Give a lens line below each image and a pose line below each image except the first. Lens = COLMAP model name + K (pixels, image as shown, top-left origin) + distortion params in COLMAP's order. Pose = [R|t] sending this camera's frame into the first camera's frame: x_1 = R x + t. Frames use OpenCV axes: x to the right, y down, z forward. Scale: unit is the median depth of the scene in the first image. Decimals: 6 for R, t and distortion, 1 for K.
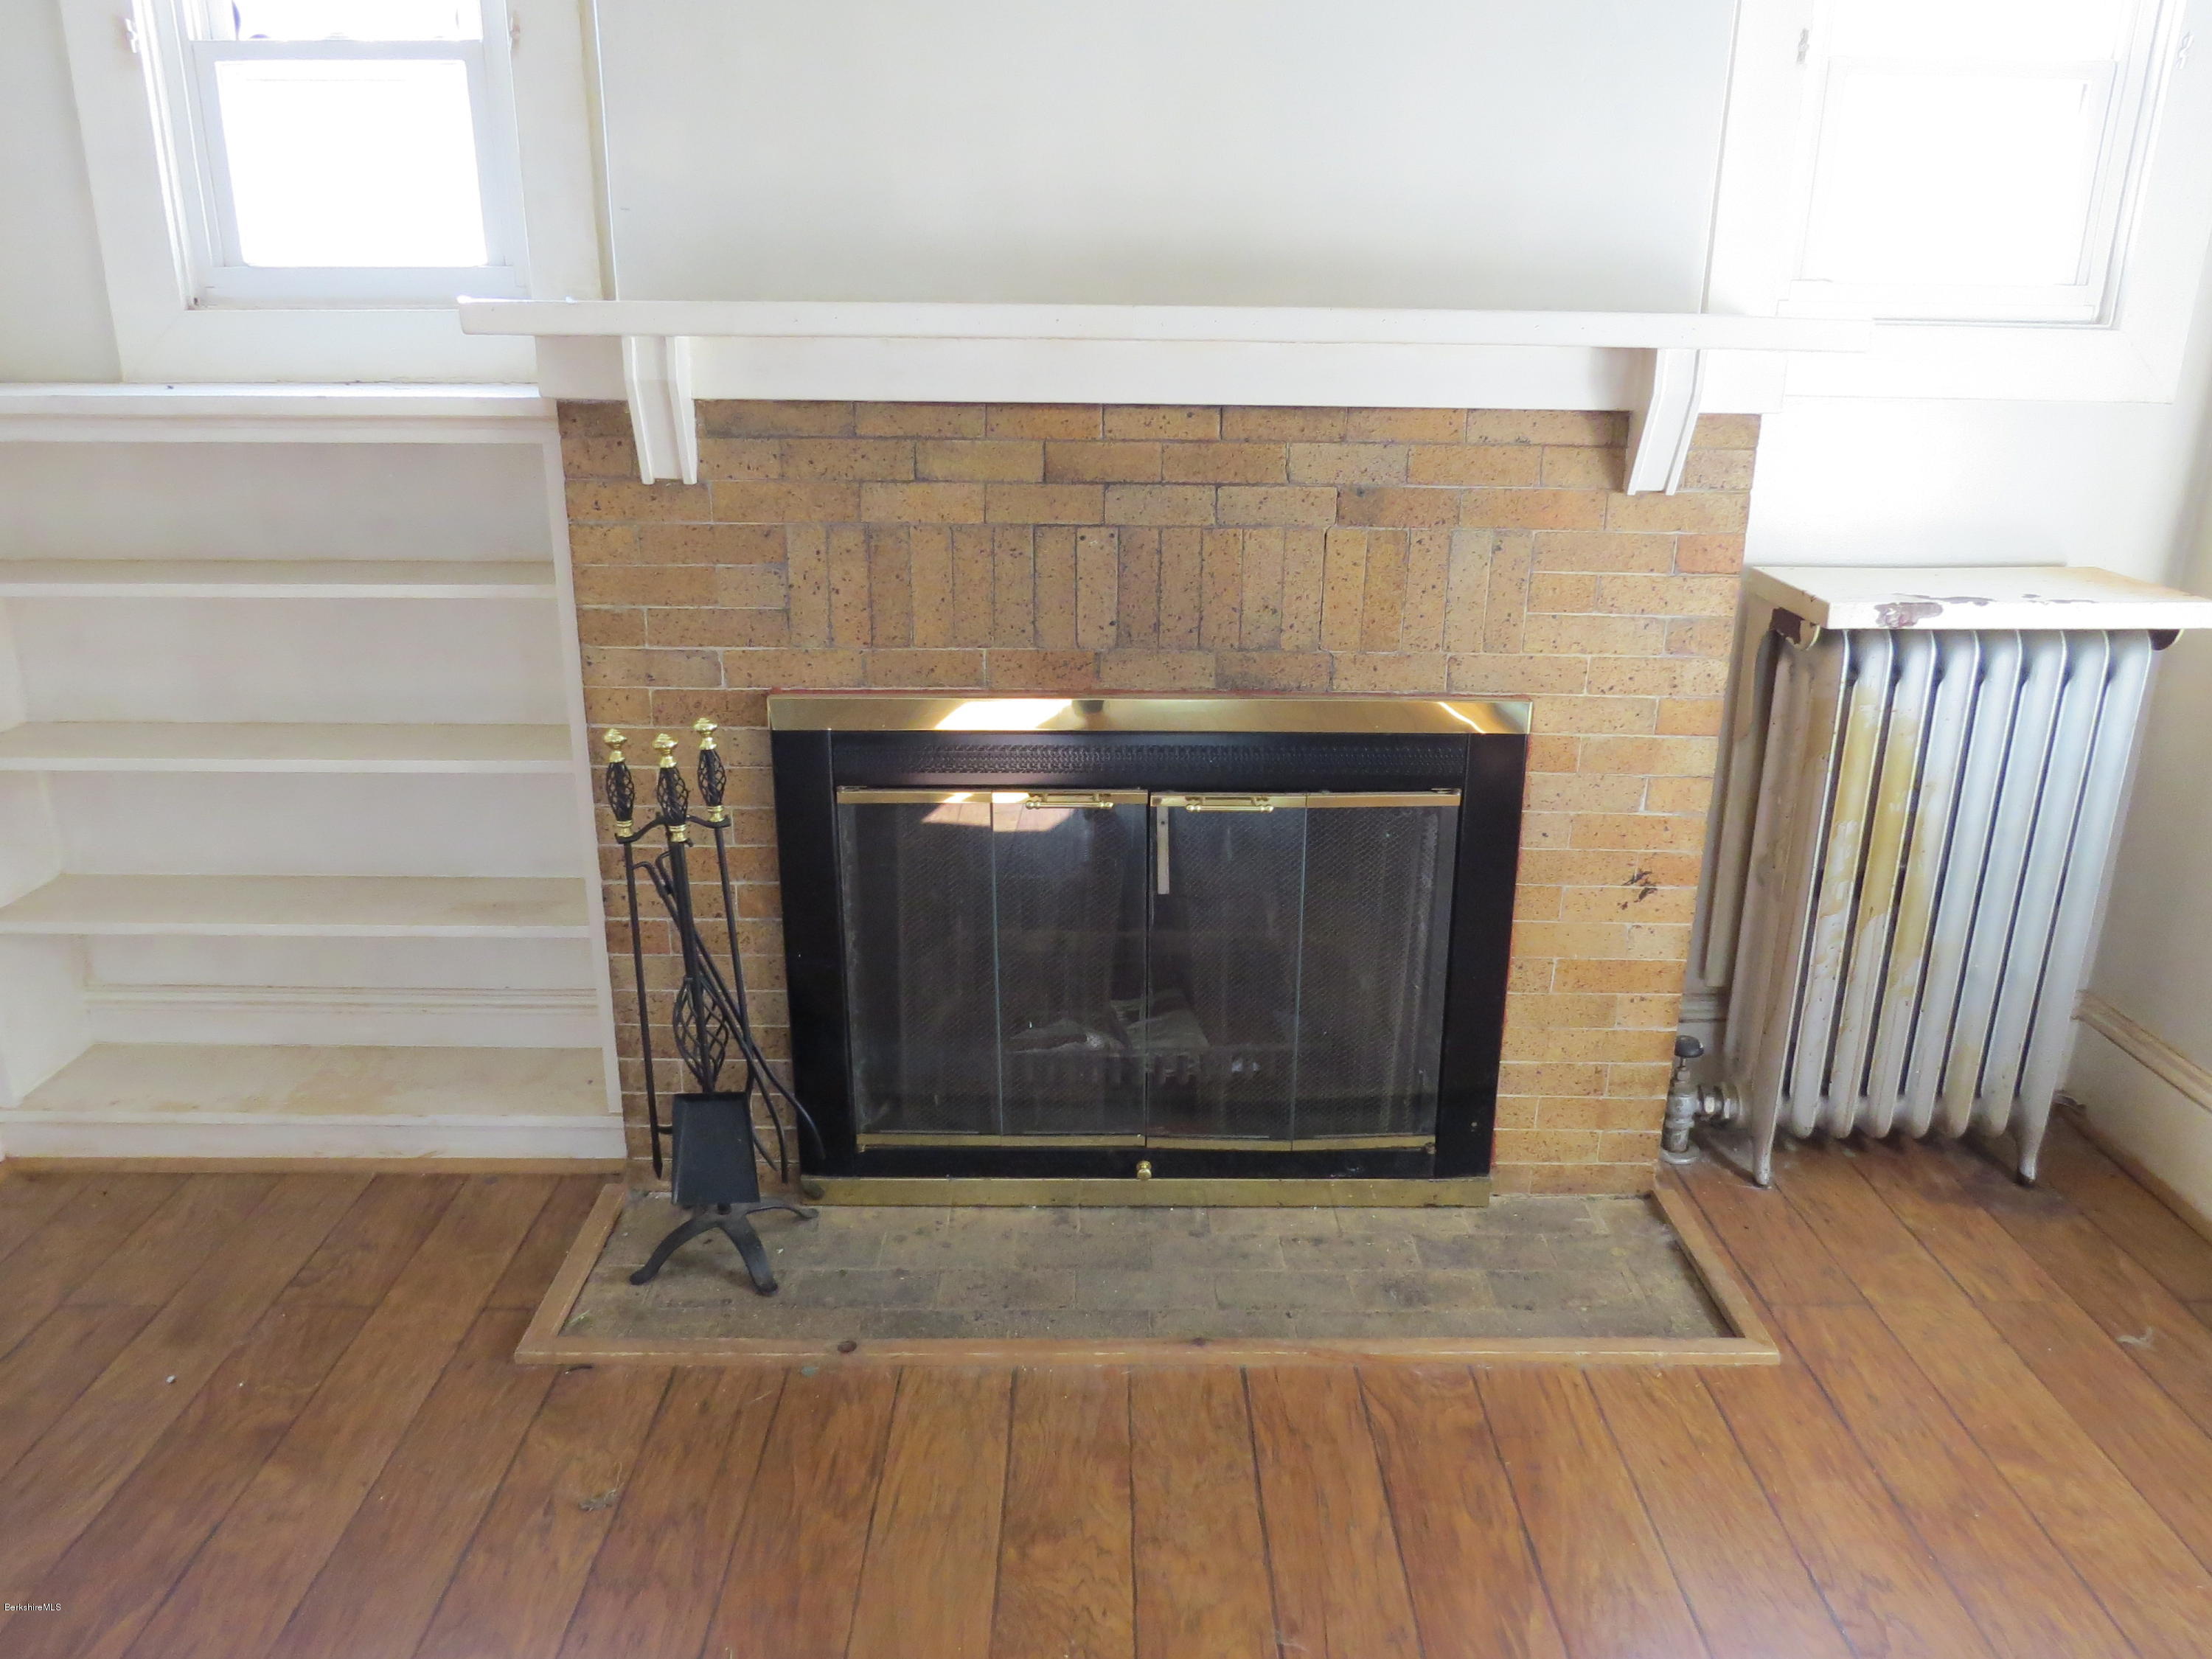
lens RADIAL K [[1580.3, 0, 1093.7], [0, 1580.3, 836.9], [0, 0, 1]] dist [-0.027202, 0.017070]
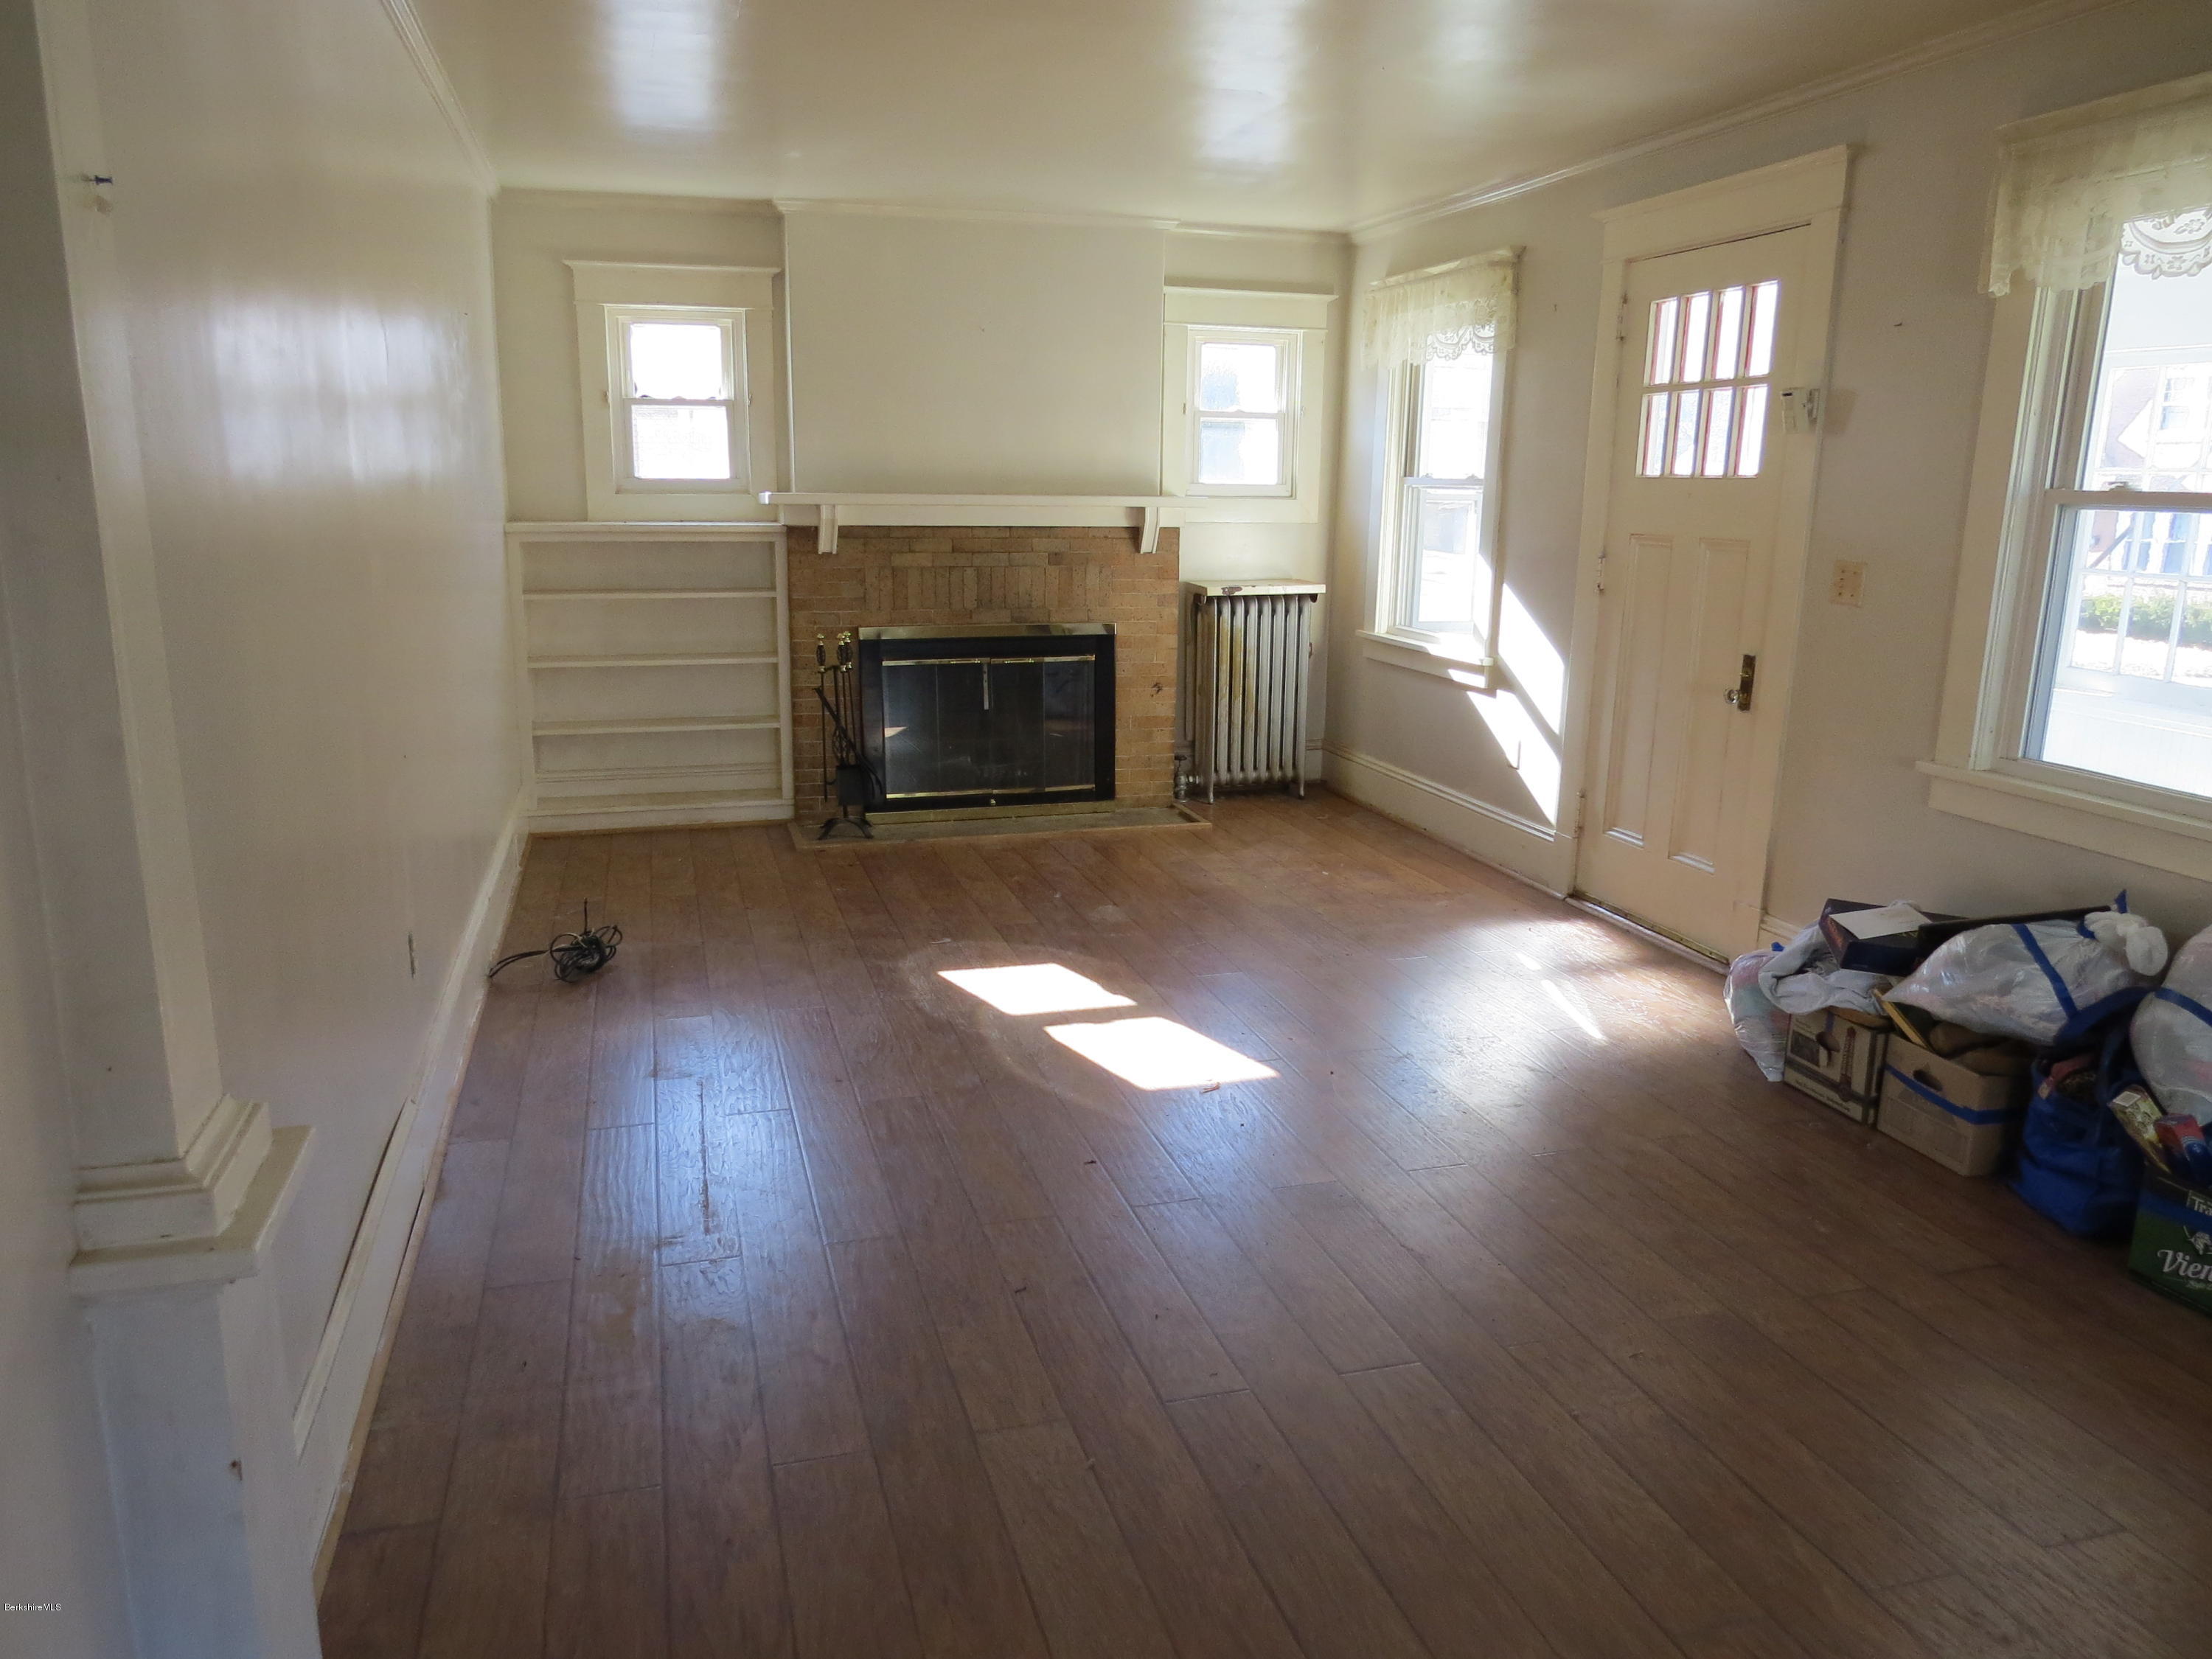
lens RADIAL K [[1580.3, 0, 1112.6], [0, 1580.3, 834.3], [0, 0, 1]] dist [-0.027202, 0.017070]
pose [[0.961363, -0.059425, 0.268793, -0.556556], [0.082756, 0.993644, -0.076307, 0.540853], [-0.262550, 0.095603, 0.960171, -1.835589]]
